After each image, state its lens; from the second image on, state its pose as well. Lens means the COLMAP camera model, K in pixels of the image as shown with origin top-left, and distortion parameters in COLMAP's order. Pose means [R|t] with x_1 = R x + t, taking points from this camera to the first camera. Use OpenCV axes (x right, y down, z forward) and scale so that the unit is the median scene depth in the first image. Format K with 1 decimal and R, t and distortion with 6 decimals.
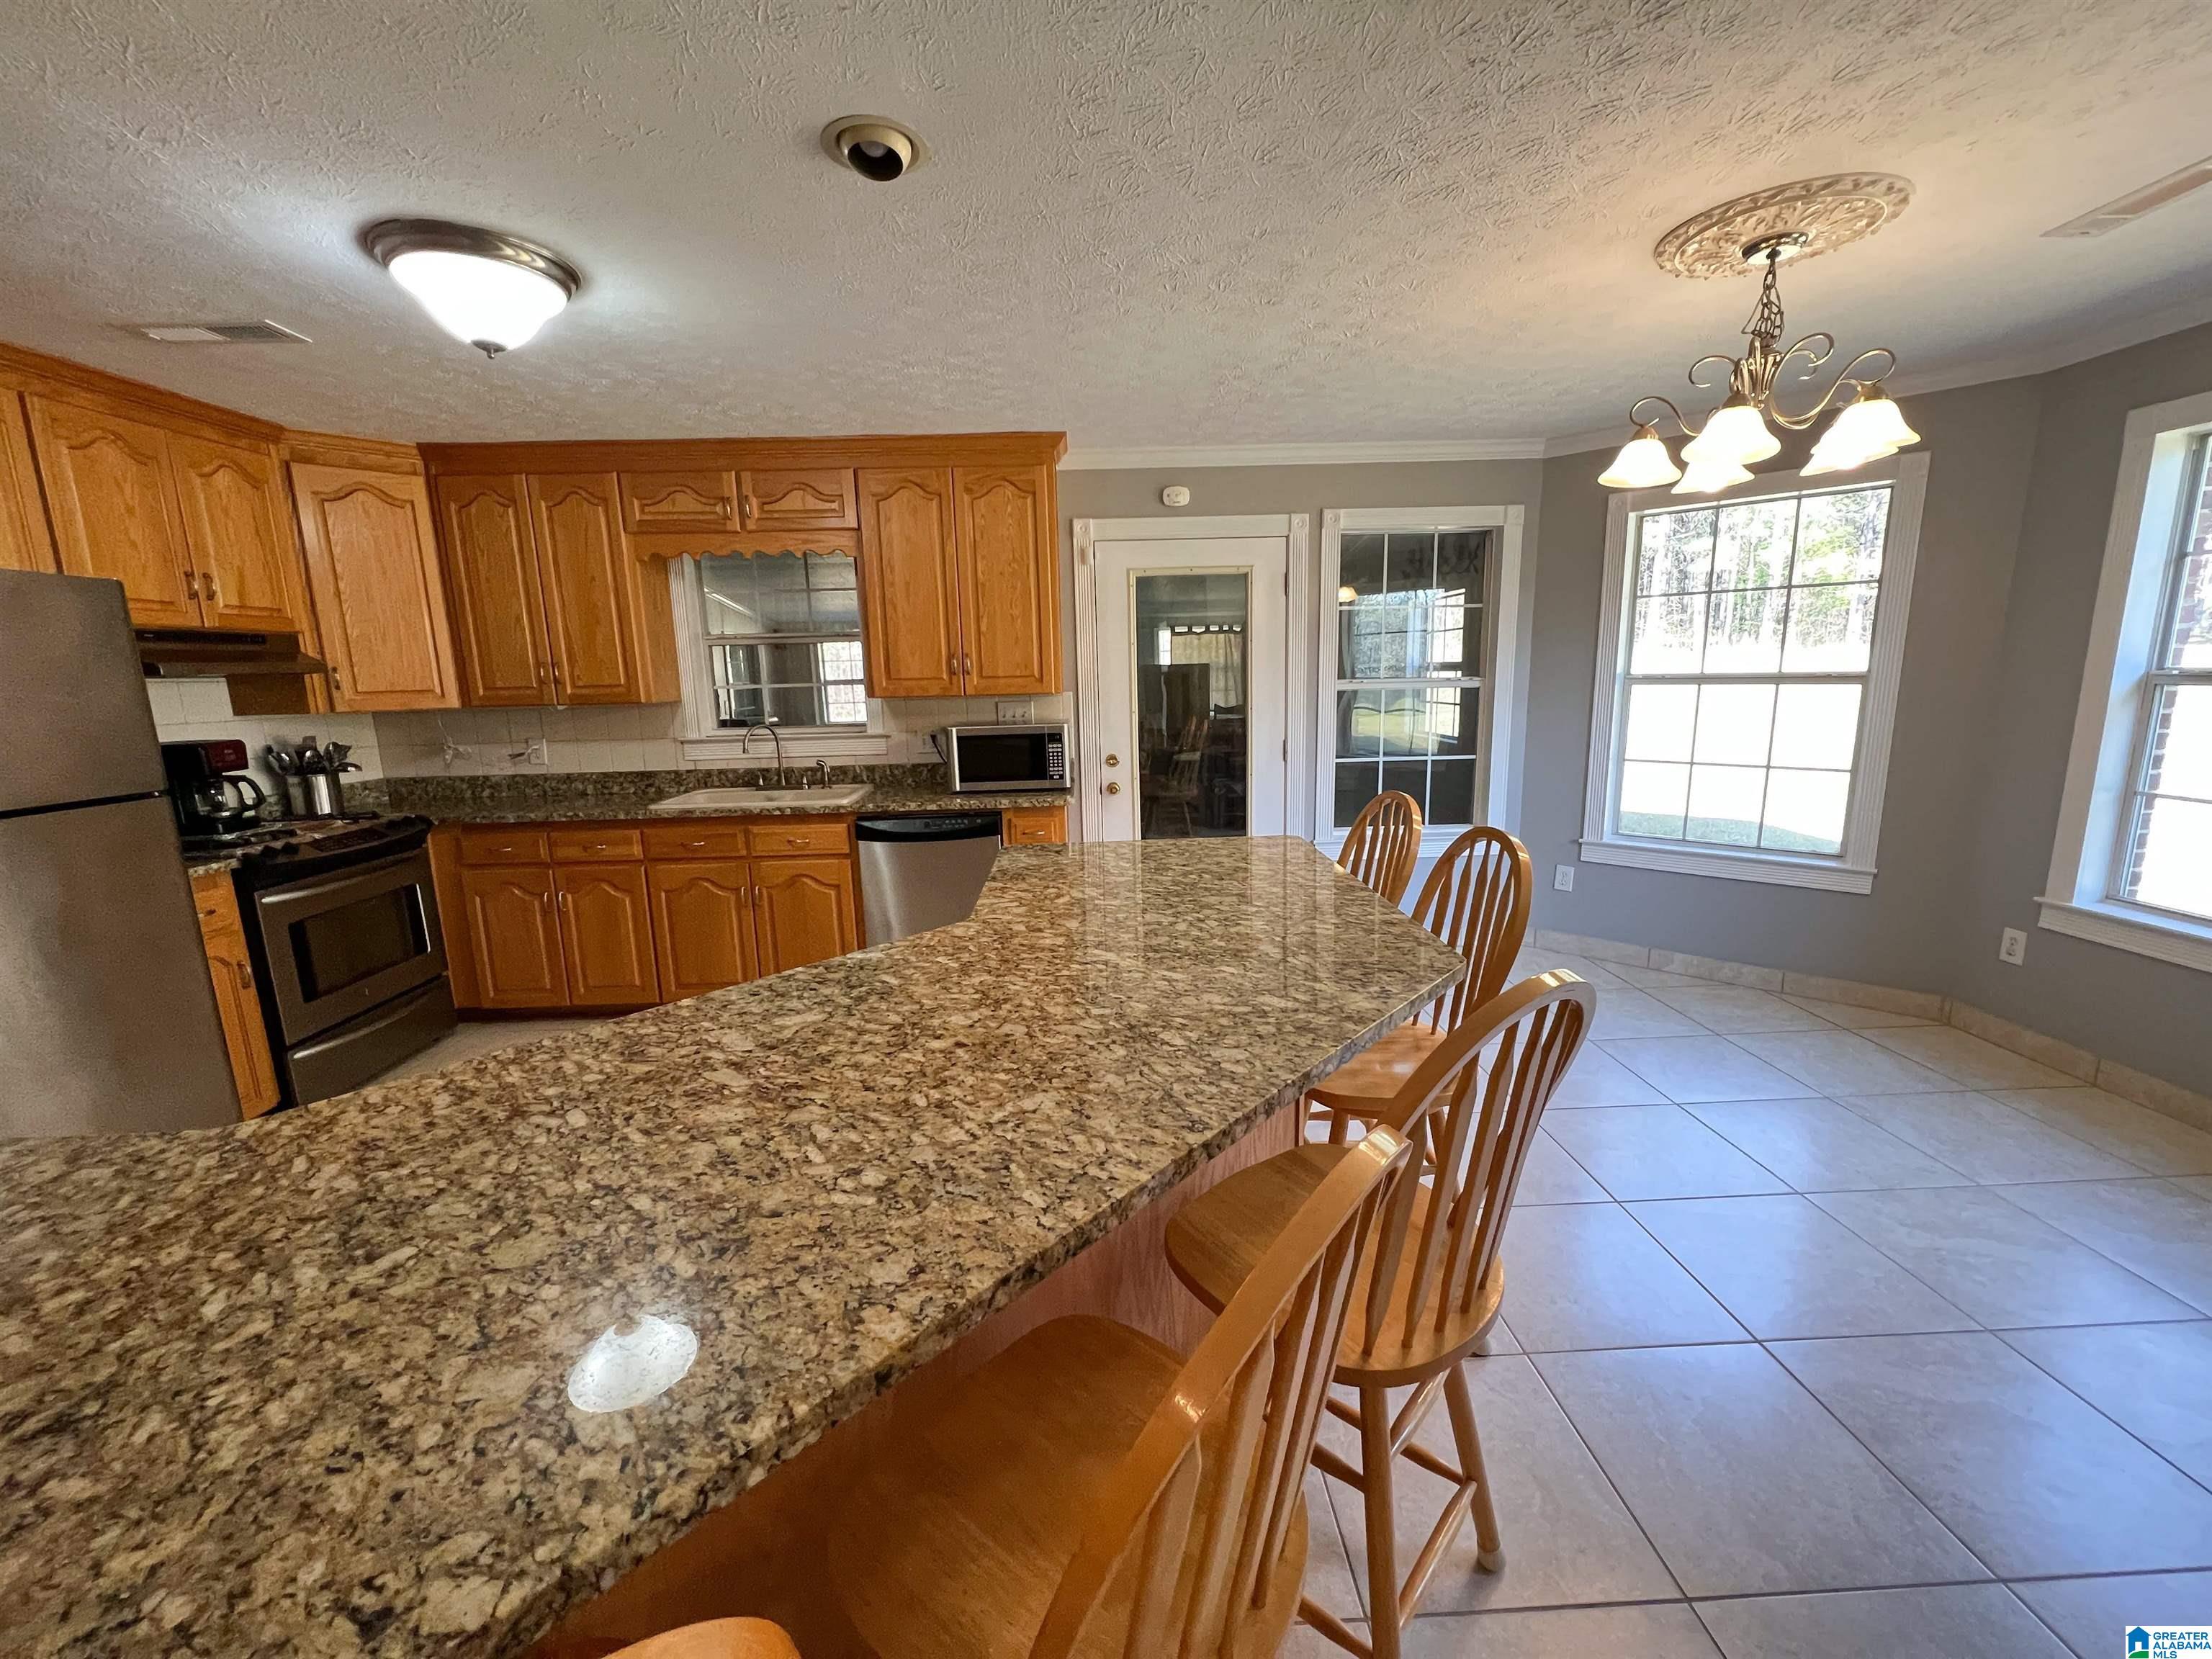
lens RADIAL K [[885.5, 0, 1110.9], [0, 885.5, 831.0], [0, 0, 1]] dist [0.000846, -0.000463]
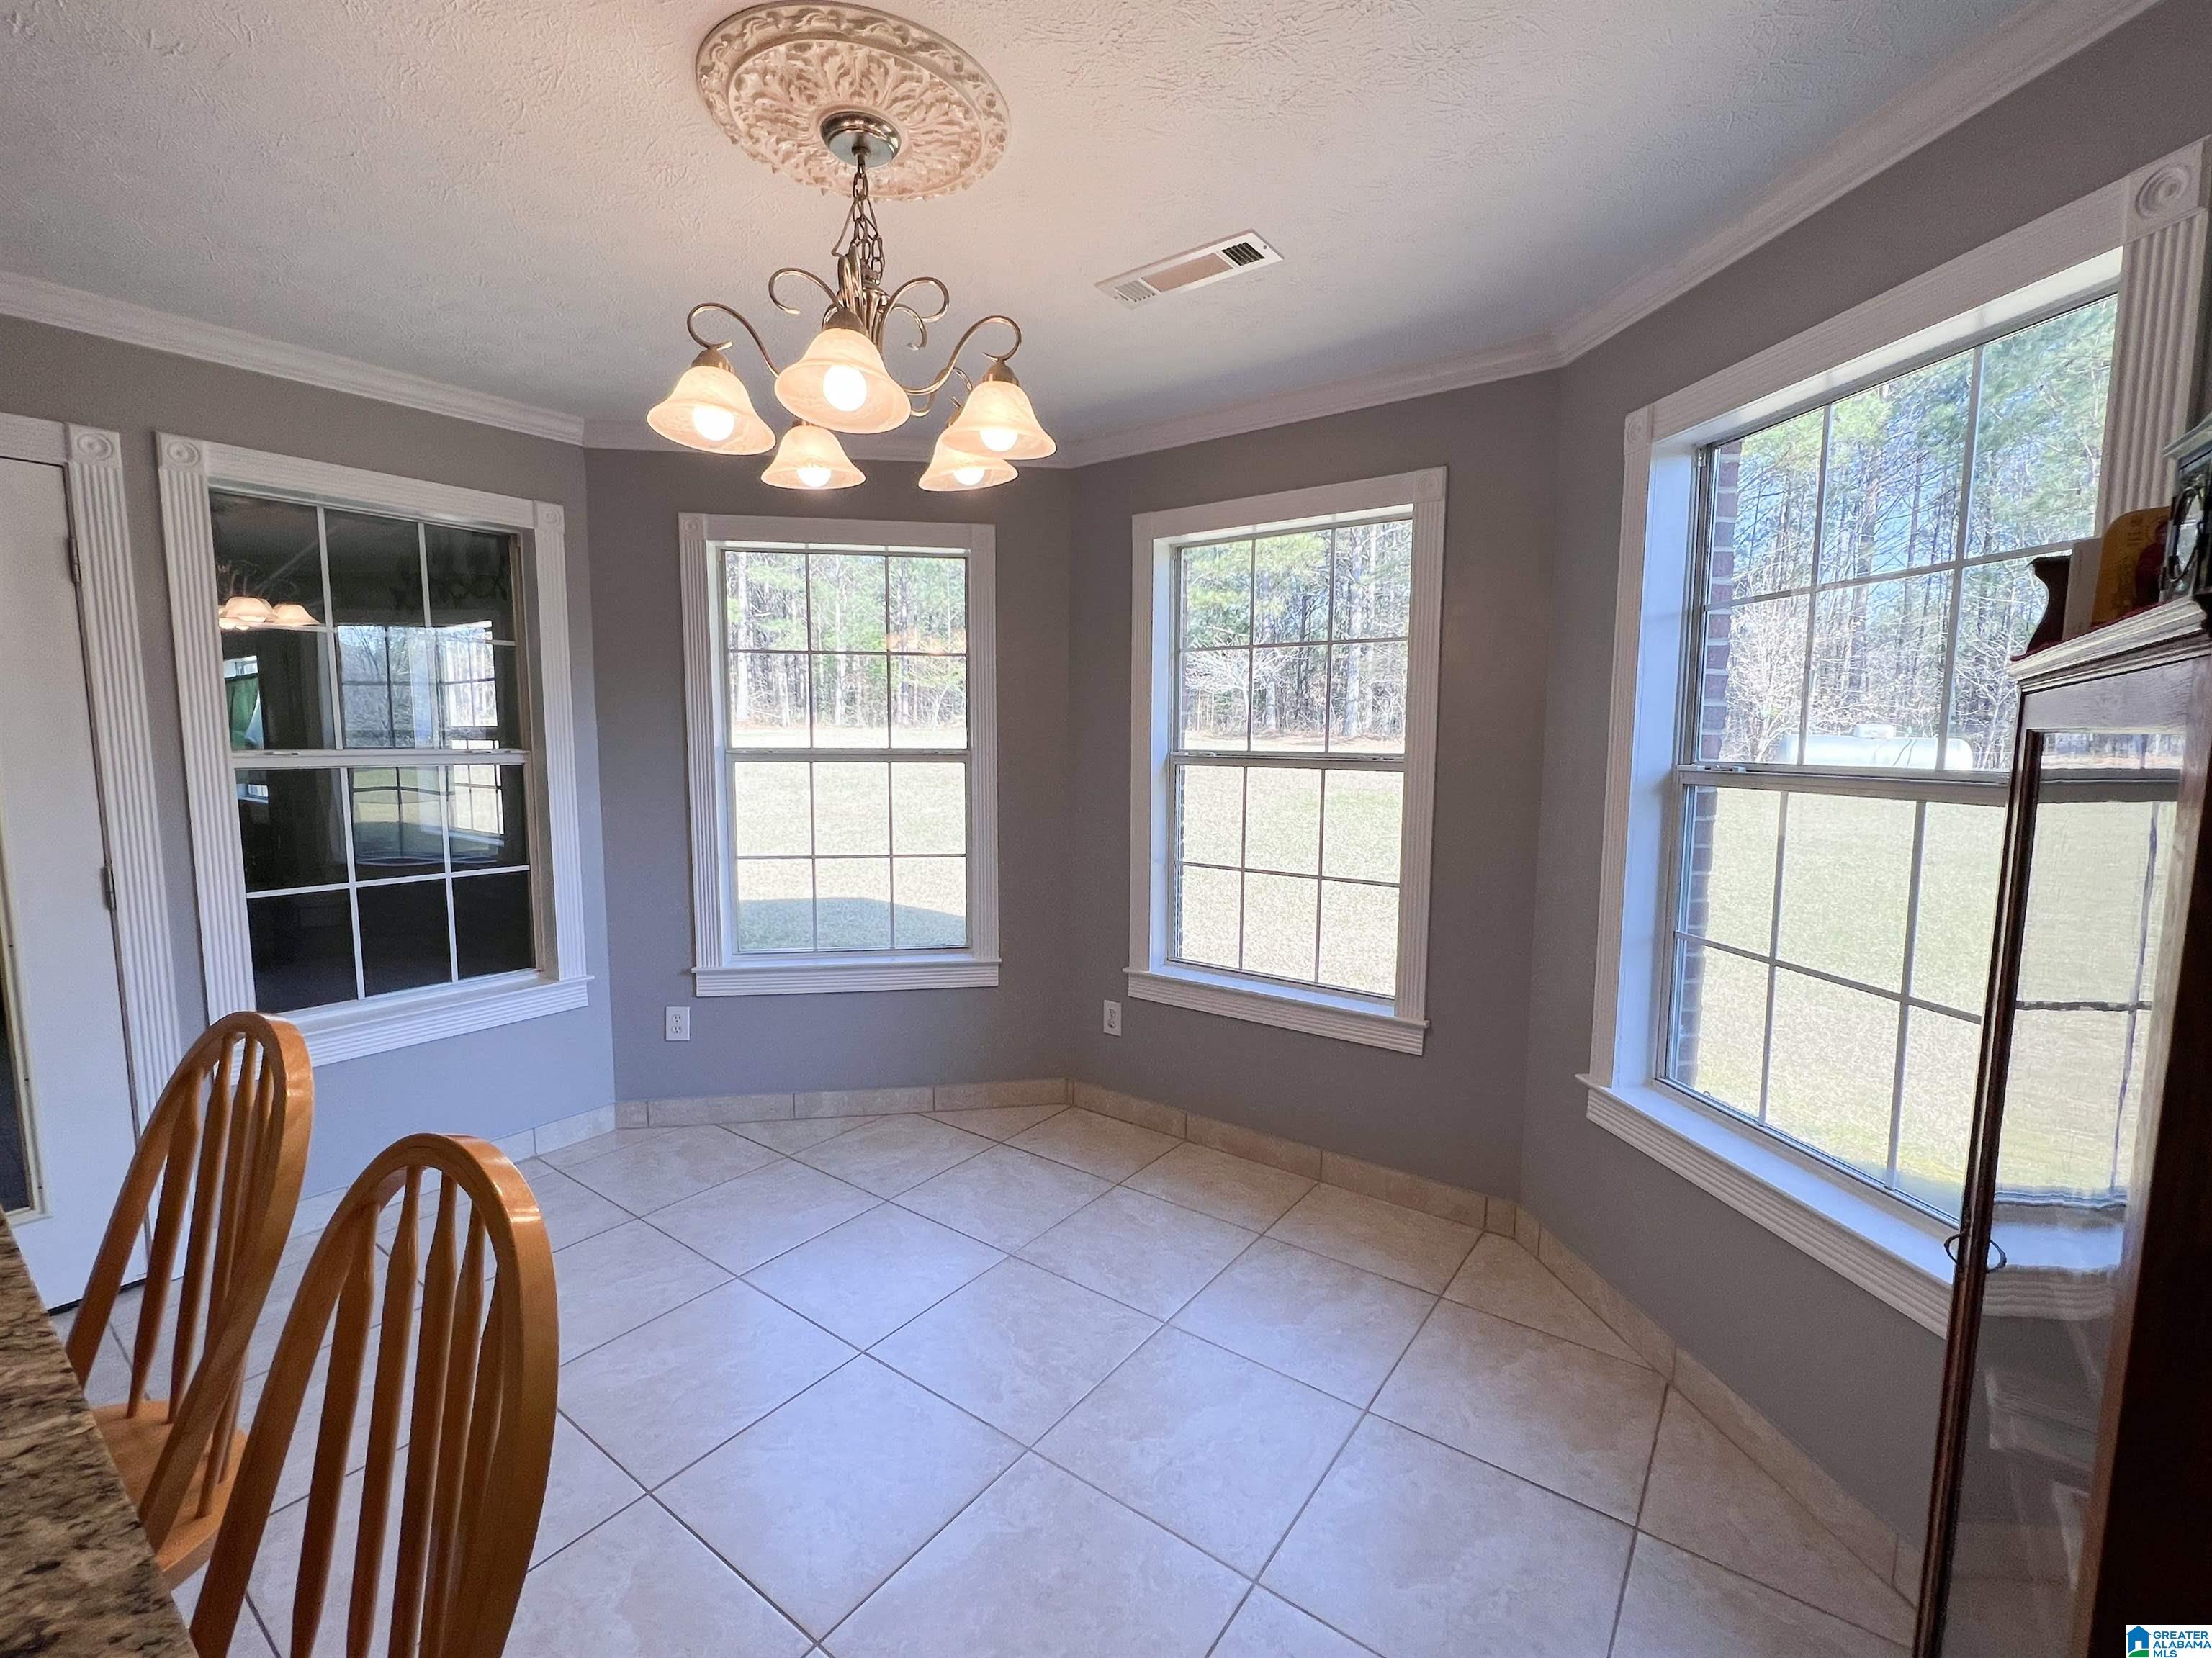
lens RADIAL K [[951.2, 0, 1115.3], [0, 951.2, 835.6], [0, 0, 1]] dist [0.001288, 0.000505]
pose [[0.613900, -0.056750, 0.787341, 0.149554], [0.122170, 0.992225, -0.023740, -0.045403], [-0.779872, 0.110764, 0.616060, 0.263099]]
